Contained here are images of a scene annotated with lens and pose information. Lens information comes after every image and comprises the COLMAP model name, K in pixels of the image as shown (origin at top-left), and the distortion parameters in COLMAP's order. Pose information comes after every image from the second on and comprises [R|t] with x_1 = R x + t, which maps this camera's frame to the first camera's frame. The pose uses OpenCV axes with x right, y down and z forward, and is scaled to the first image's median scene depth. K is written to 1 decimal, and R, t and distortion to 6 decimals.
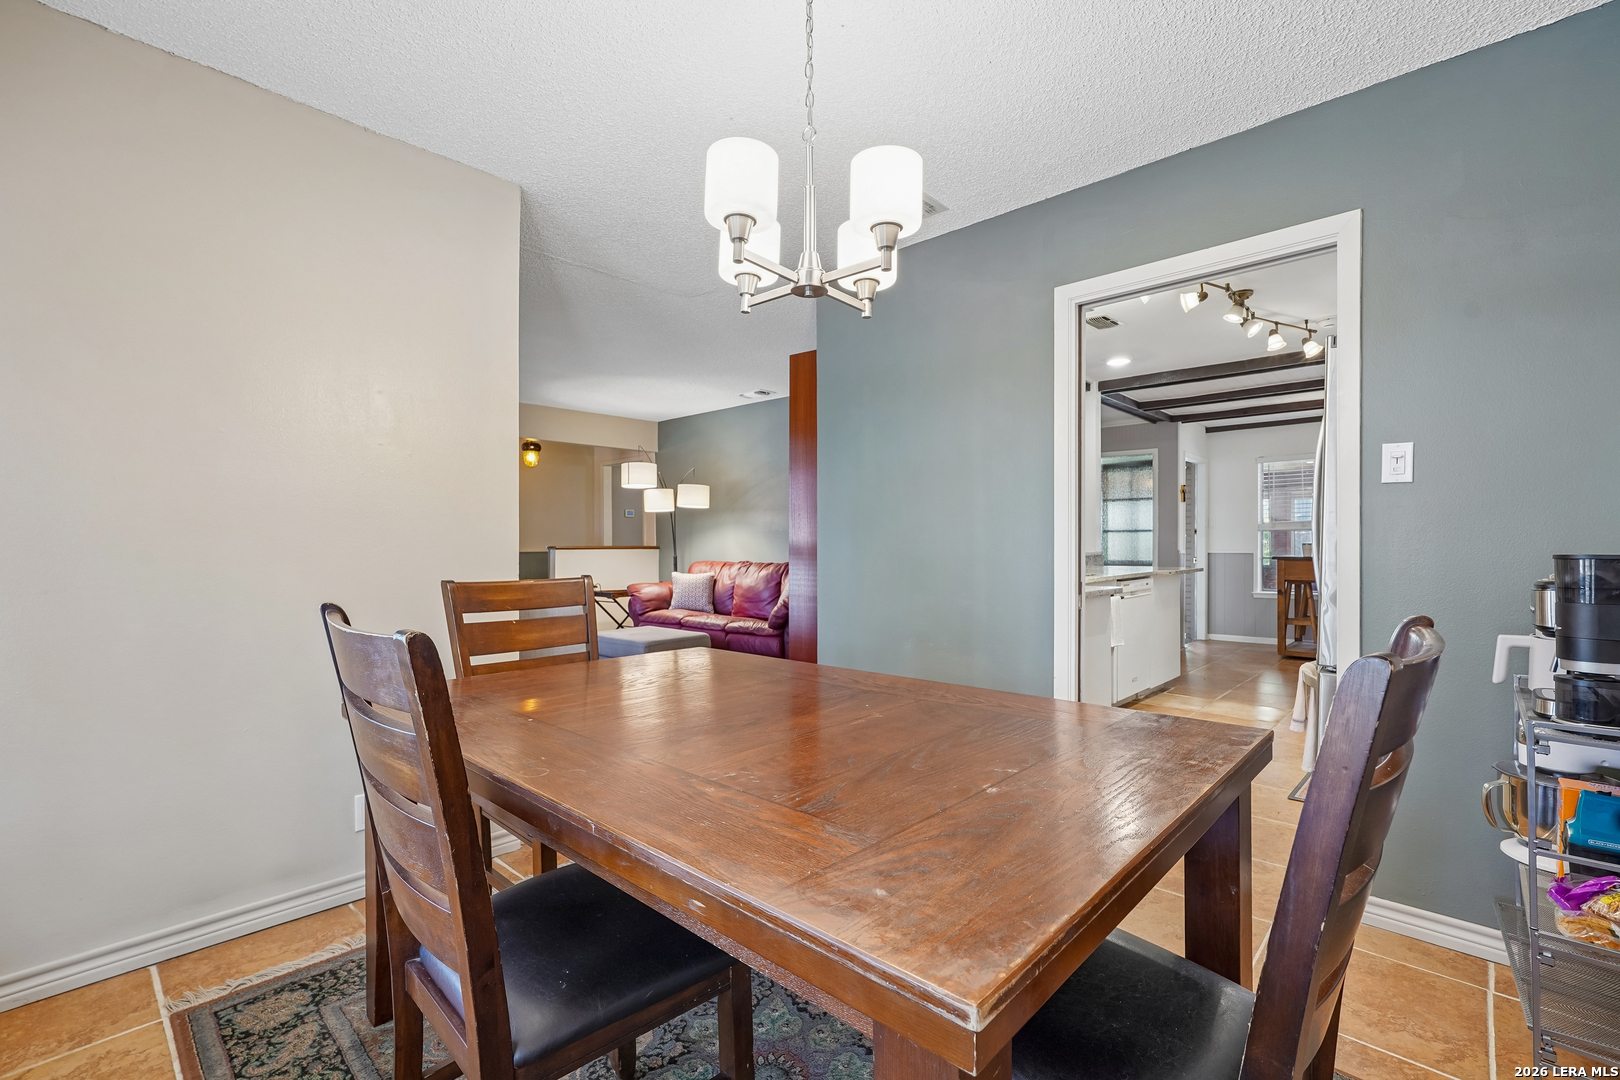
lens RADIAL K [[714.5, 0, 806.2], [0, 714.5, 543.2], [0, 0, 1]] dist [-0.010947, 0.006564]
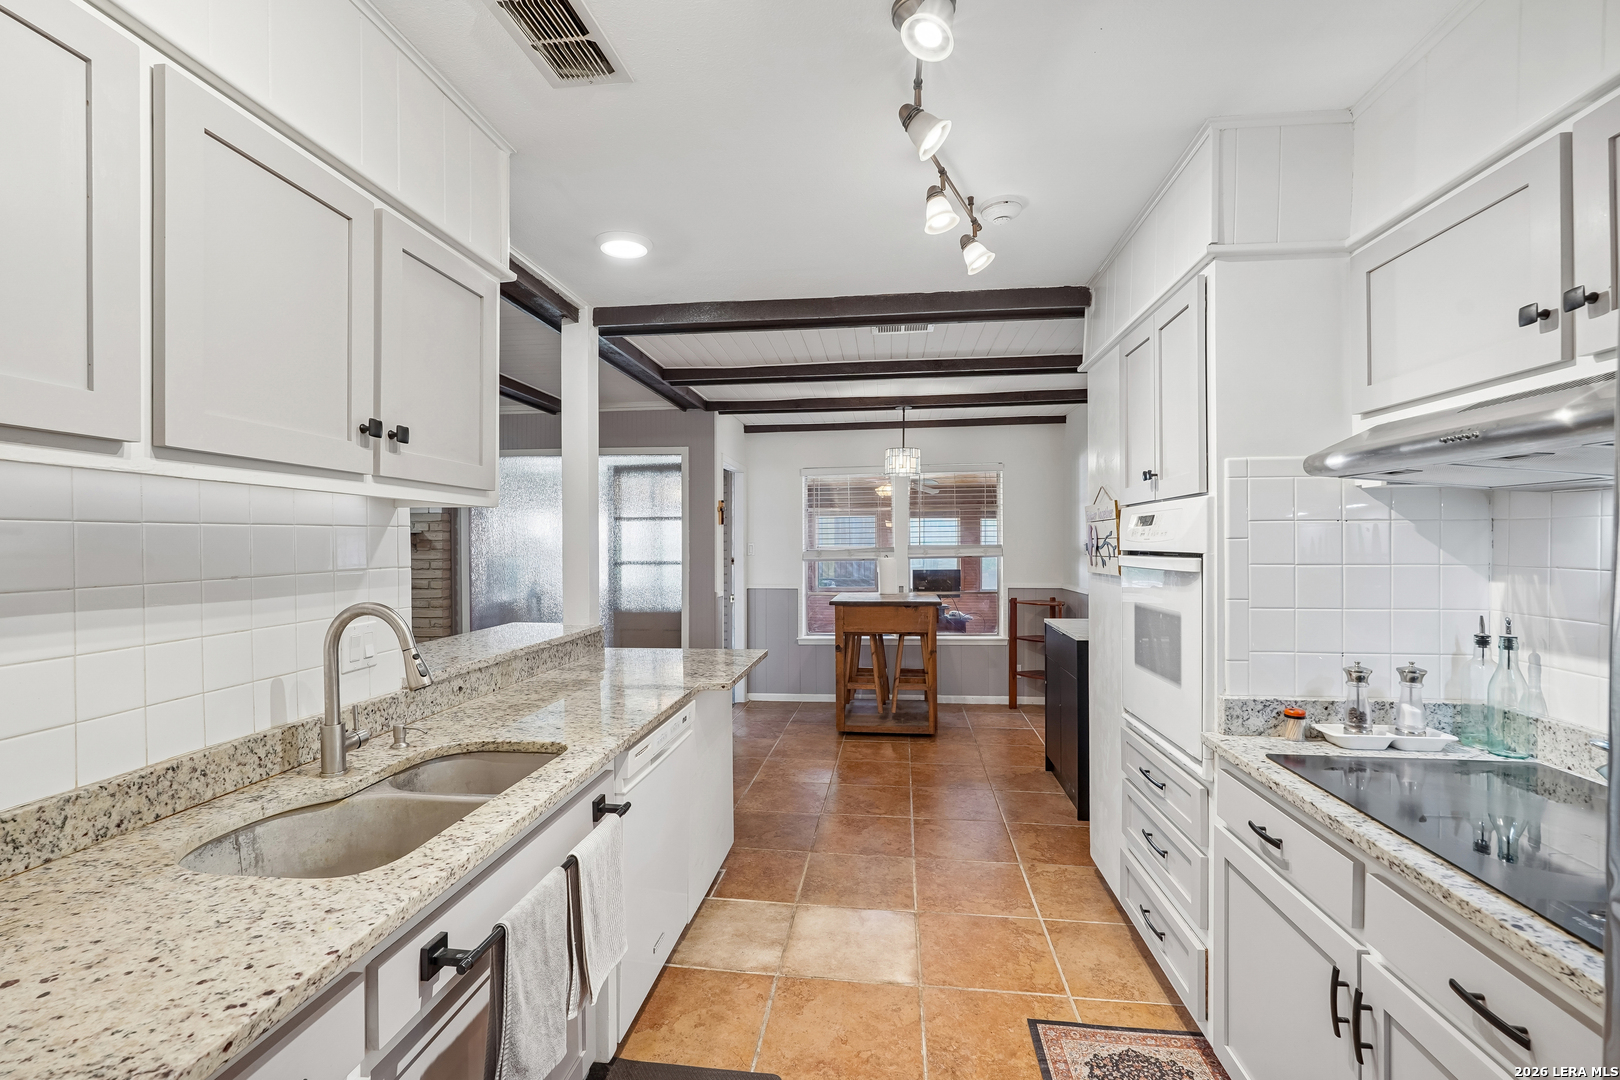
lens RADIAL K [[714.5, 0, 805.8], [0, 714.5, 545.3], [0, 0, 1]] dist [-0.010947, 0.006564]
pose [[0.806039, -0.005808, 0.591834, 0.092694], [0.003609, 0.999981, 0.004897, -0.021326], [-0.591851, -0.001811, 0.806045, 0.199008]]
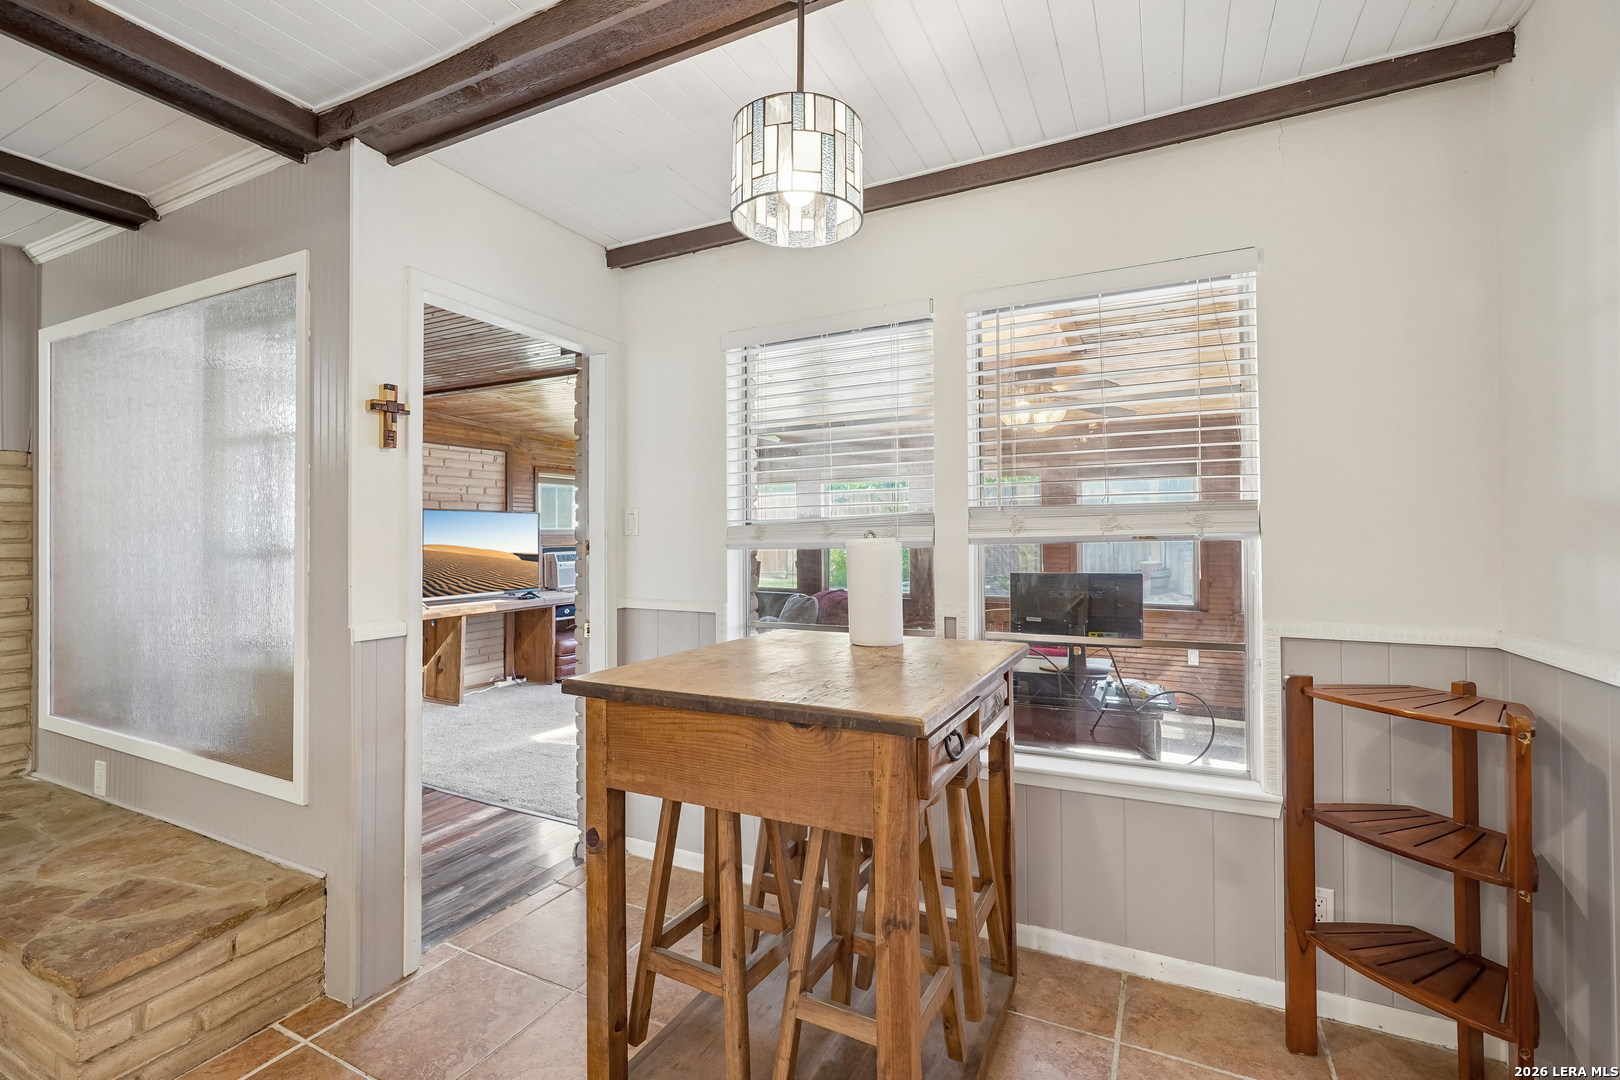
lens RADIAL K [[714.5, 0, 804.5], [0, 714.5, 528.1], [0, 0, 1]] dist [-0.010947, 0.006564]
pose [[0.958353, -0.003285, 0.285566, 0.320816], [0.005638, 0.999957, -0.007415, -0.013146], [-0.285530, 0.008716, 0.958330, 0.370220]]
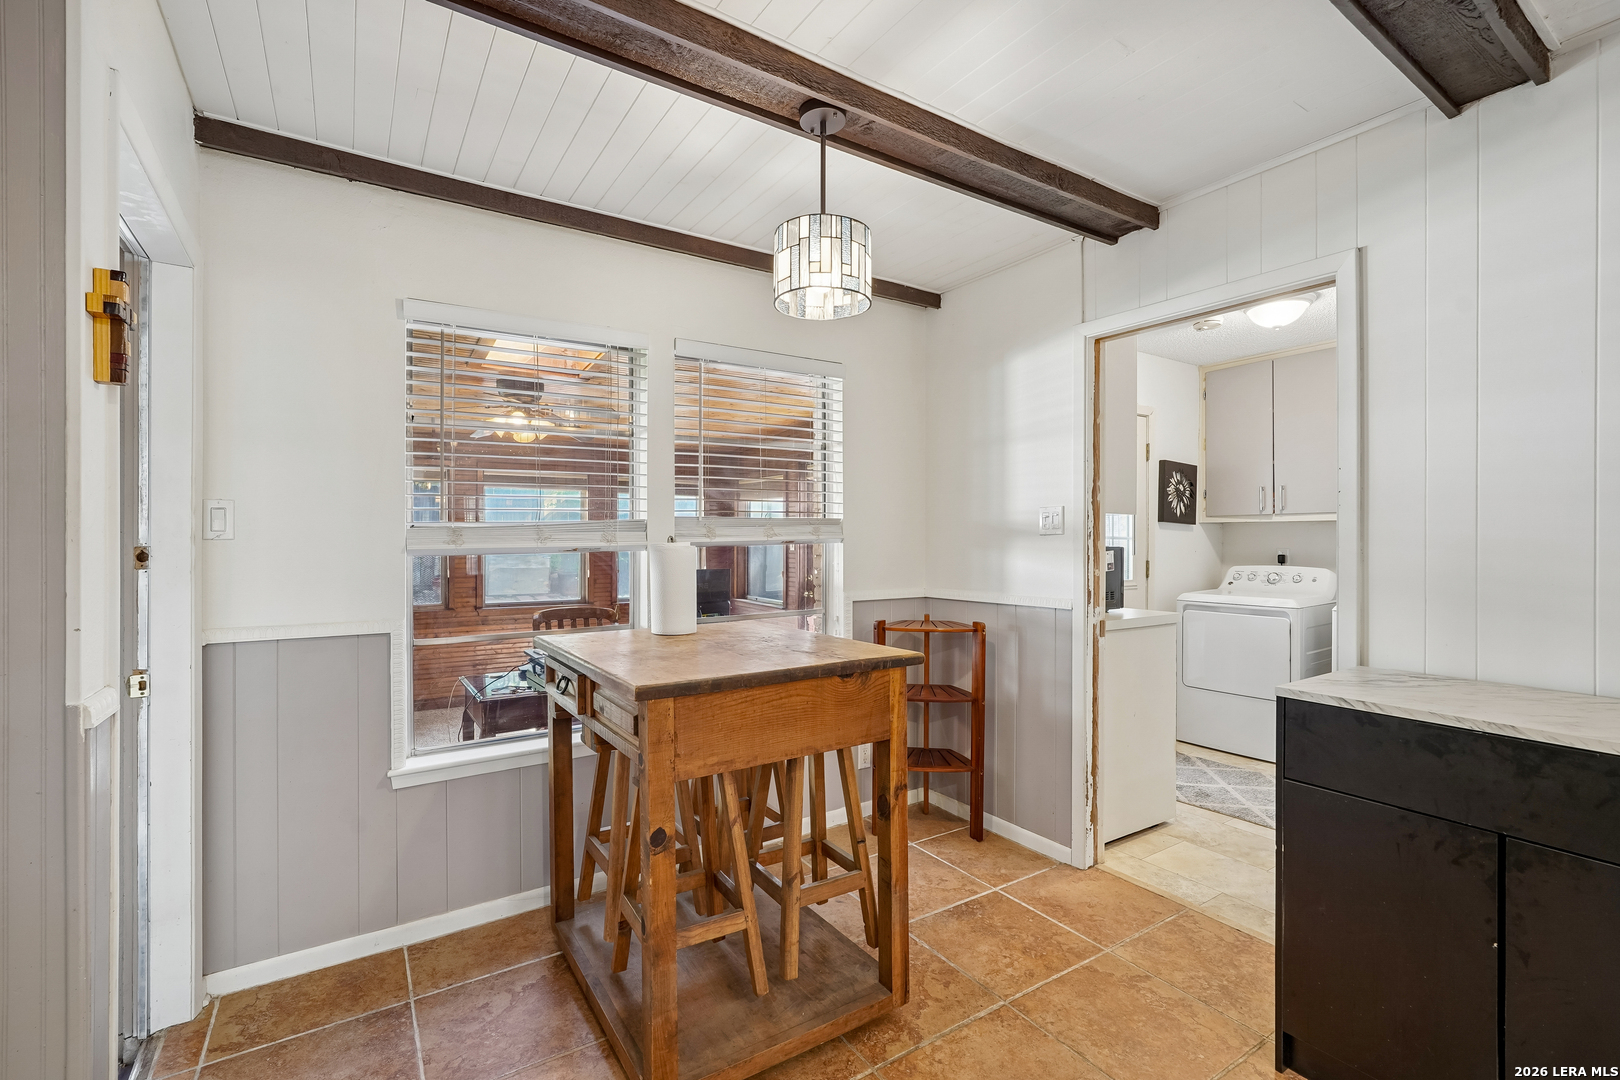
lens RADIAL K [[714.5, 0, 793.6], [0, 714.5, 541.2], [0, 0, 1]] dist [-0.010947, 0.006564]
pose [[0.247411, -0.005404, 0.968896, 0.221583], [-0.000563, 0.999983, 0.005721, -0.013361], [-0.968911, -0.001961, 0.247404, 0.435229]]
